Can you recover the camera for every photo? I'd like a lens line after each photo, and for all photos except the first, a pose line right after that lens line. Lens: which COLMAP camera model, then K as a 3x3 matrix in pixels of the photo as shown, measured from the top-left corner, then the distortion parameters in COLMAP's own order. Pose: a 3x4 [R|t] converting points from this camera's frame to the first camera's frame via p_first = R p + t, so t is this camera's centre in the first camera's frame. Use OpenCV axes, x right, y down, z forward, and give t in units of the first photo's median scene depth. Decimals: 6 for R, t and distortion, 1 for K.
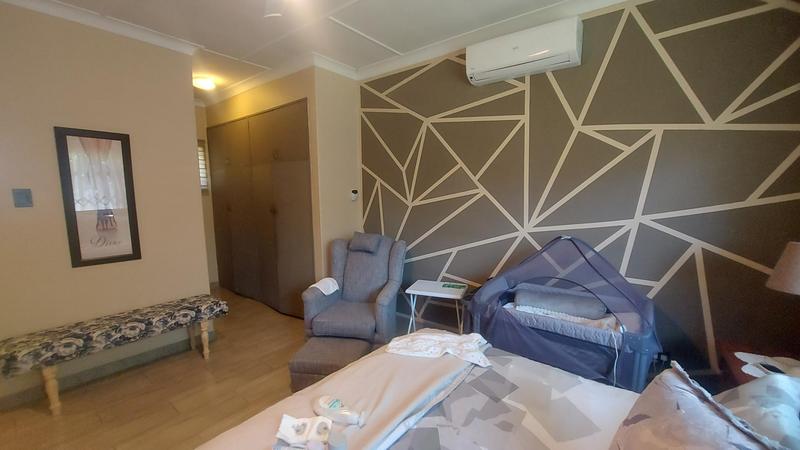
lens RADIAL K [[322.8, 0, 406.8], [0, 322.8, 236.5], [0, 0, 1]] dist [-0.000819, -0.006374]
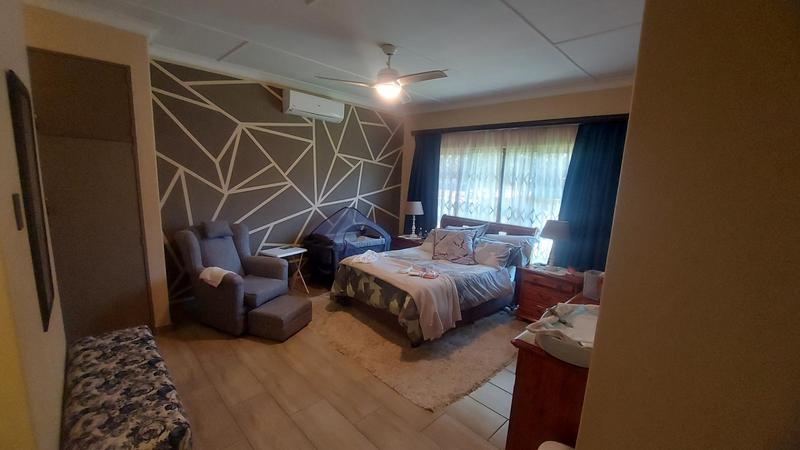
lens RADIAL K [[322.8, 0, 406.8], [0, 322.8, 236.5], [0, 0, 1]] dist [-0.000819, -0.006374]
pose [[0.133157, -0.166064, 0.977083, -1.271621], [0.083250, 0.984253, 0.155937, -0.085598], [-0.987592, 0.060578, 0.144885, 0.247782]]
